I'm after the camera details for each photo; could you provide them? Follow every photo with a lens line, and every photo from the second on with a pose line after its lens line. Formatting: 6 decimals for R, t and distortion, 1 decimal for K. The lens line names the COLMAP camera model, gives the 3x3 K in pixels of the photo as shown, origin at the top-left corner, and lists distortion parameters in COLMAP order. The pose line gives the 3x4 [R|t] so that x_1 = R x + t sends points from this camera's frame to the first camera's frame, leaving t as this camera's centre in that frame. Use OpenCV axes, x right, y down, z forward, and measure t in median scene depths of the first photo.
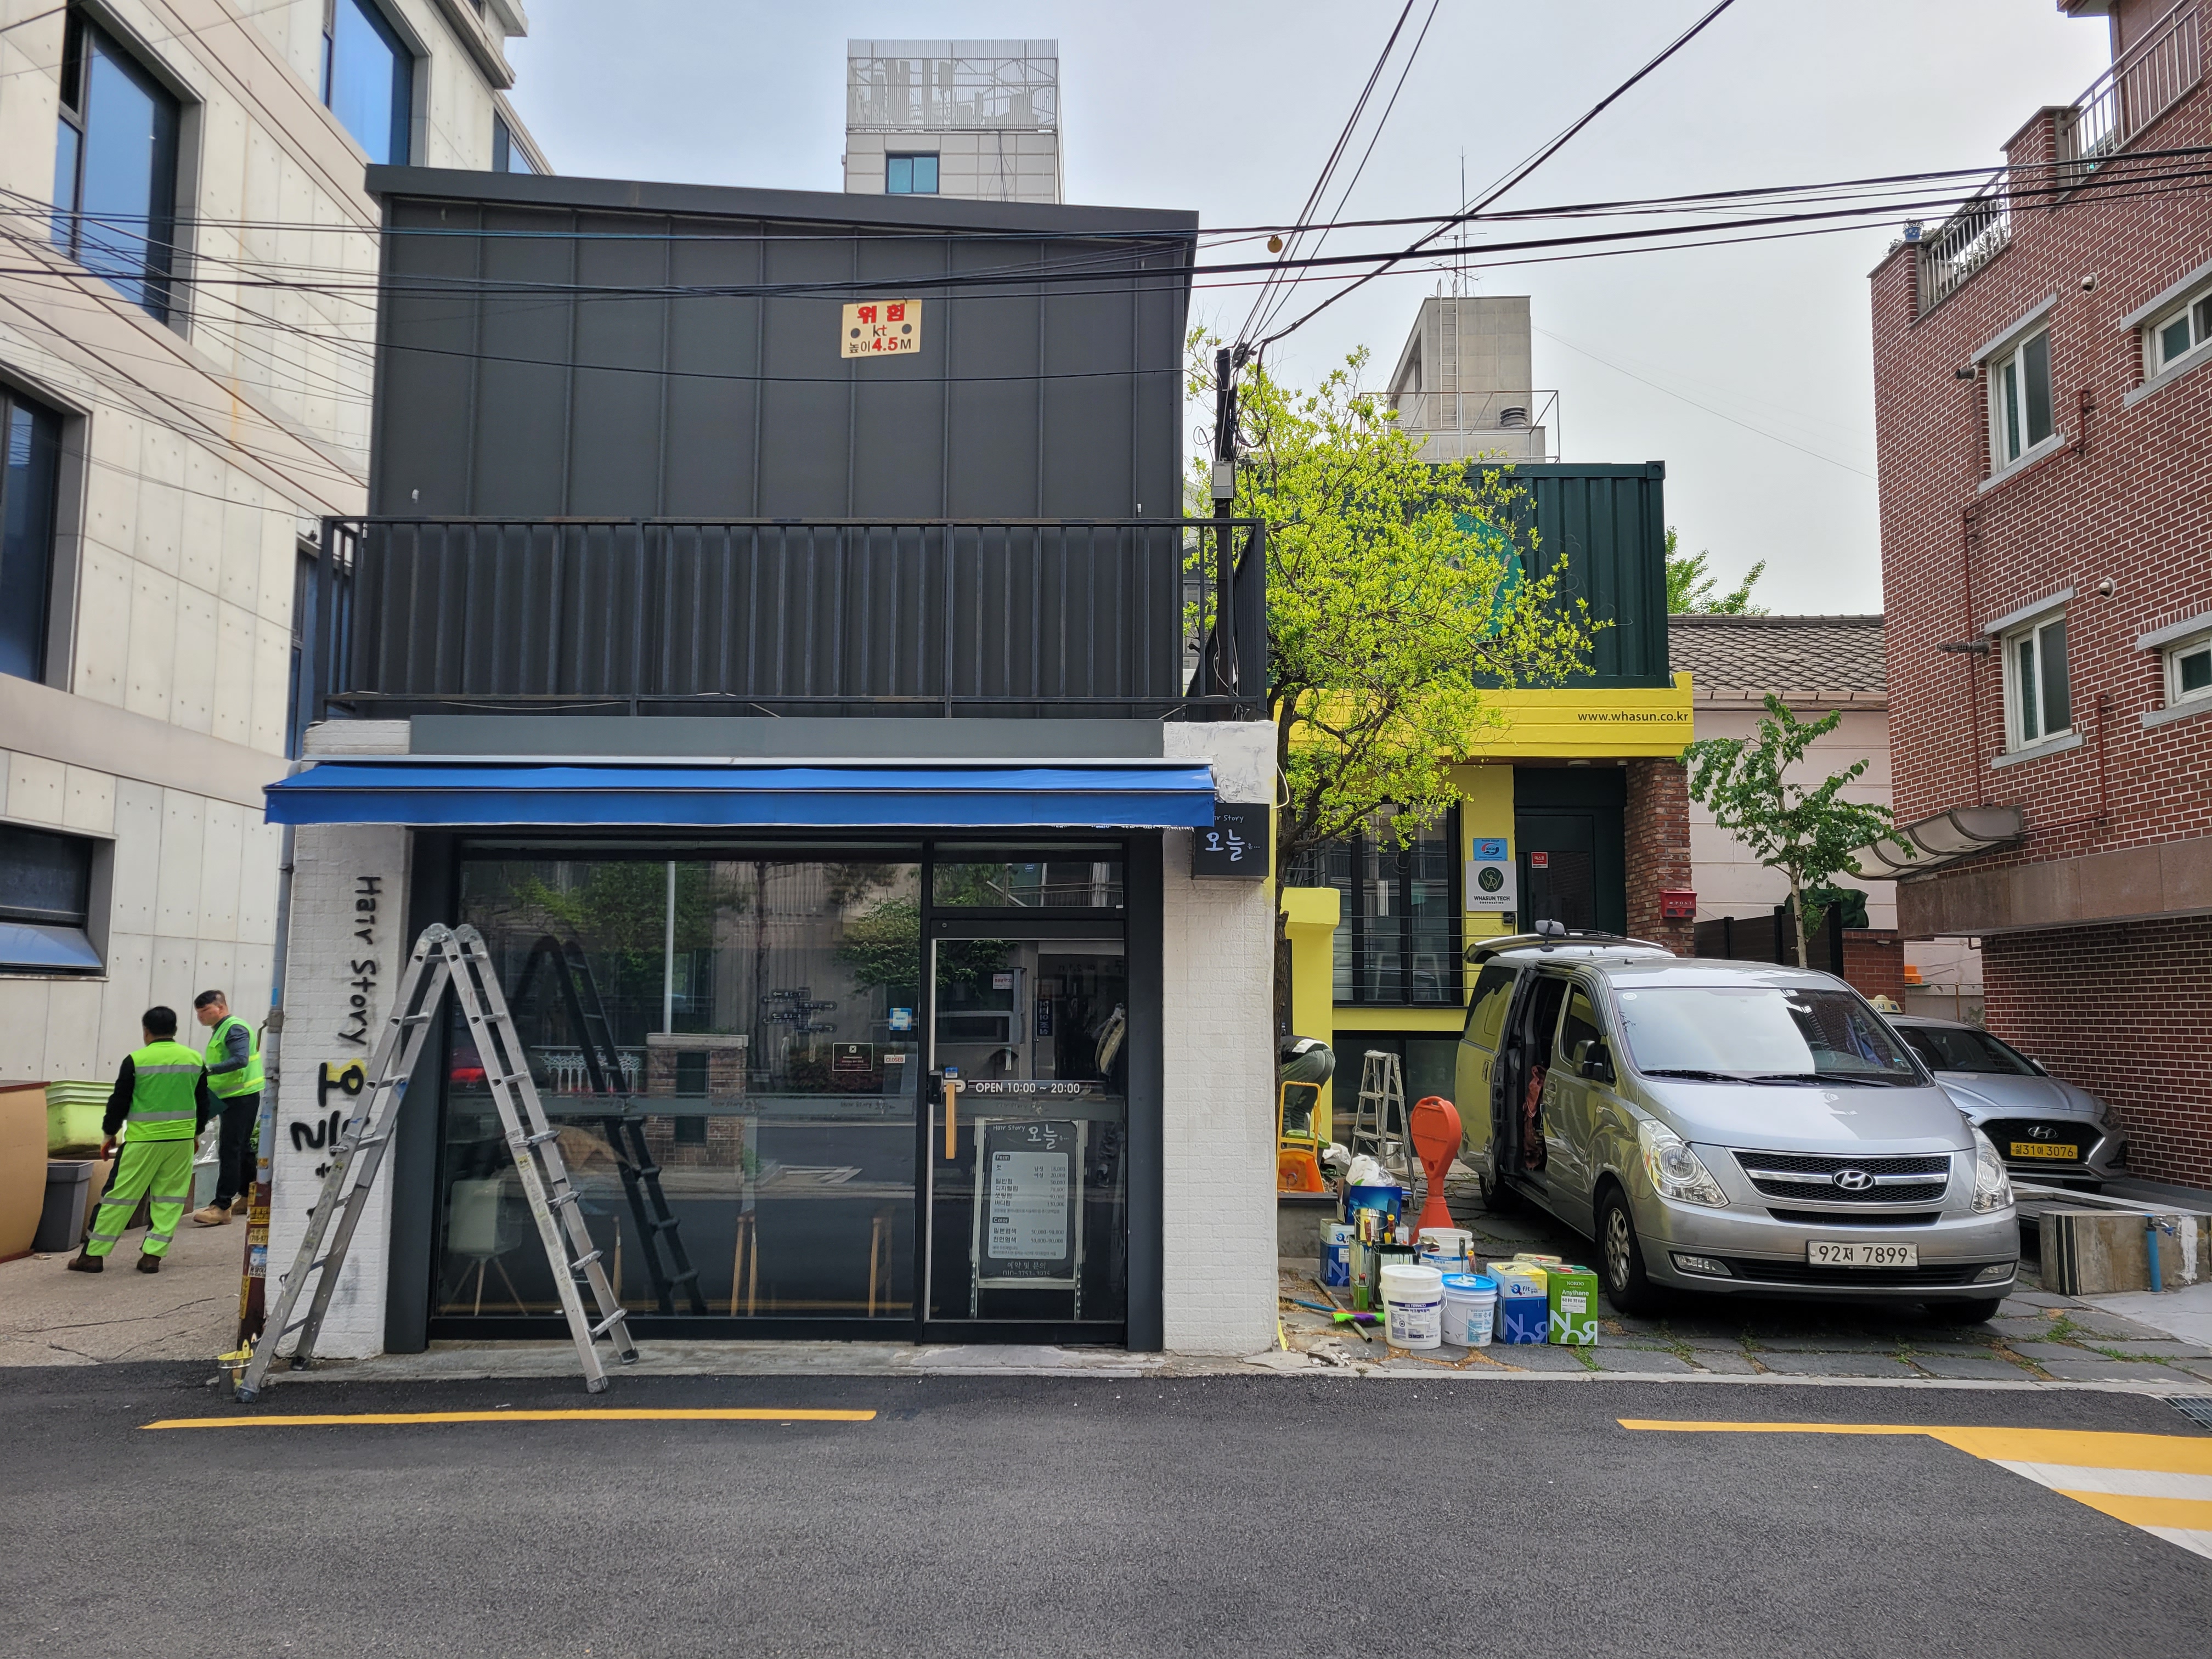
lens RADIAL K [[1635.8, 0, 1069.0], [0, 1635.8, 831.6], [0, 0, 1]] dist [0.070549, -0.064654]
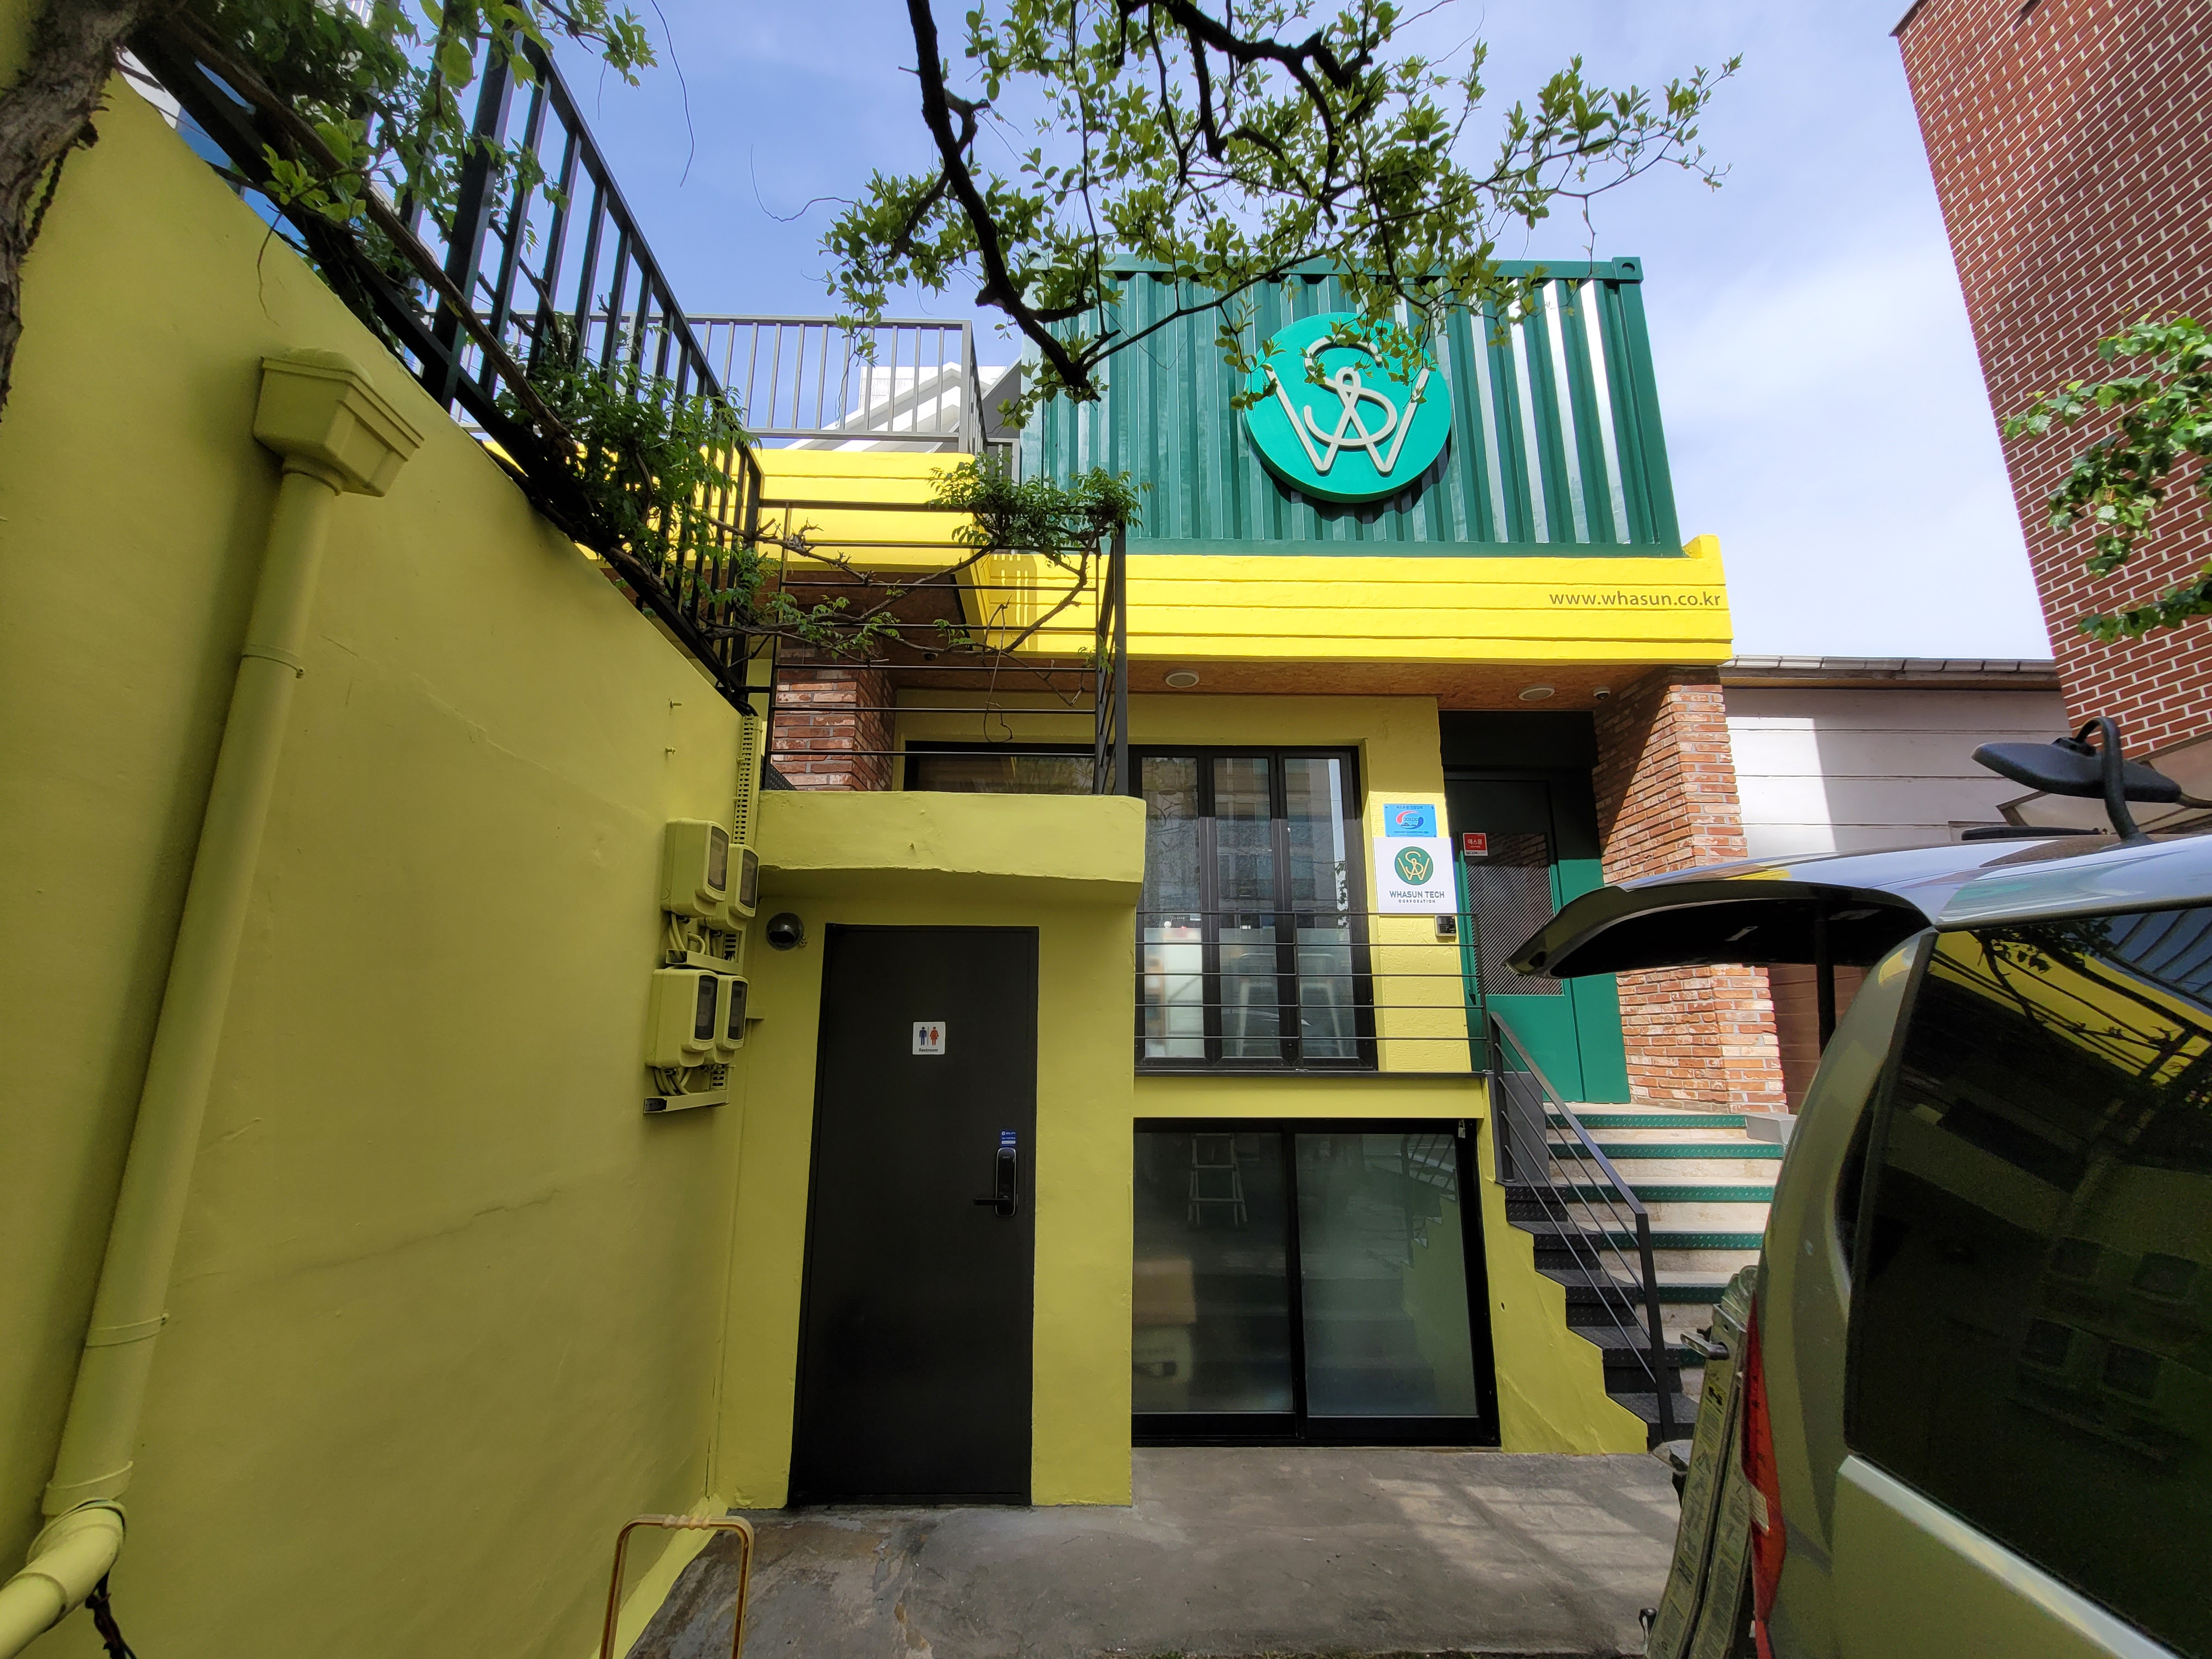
lens RADIAL K [[898.6, 0, 1086.5], [0, 898.6, 844.8], [0, 0, 1]] dist [-0.001033, 0.000737]
pose [[0.999839, 0.000521, 0.017935, 0.174714], [0.001438, 0.994038, -0.109022, 0.084224], [-0.017885, 0.109031, 0.993877, 0.931680]]
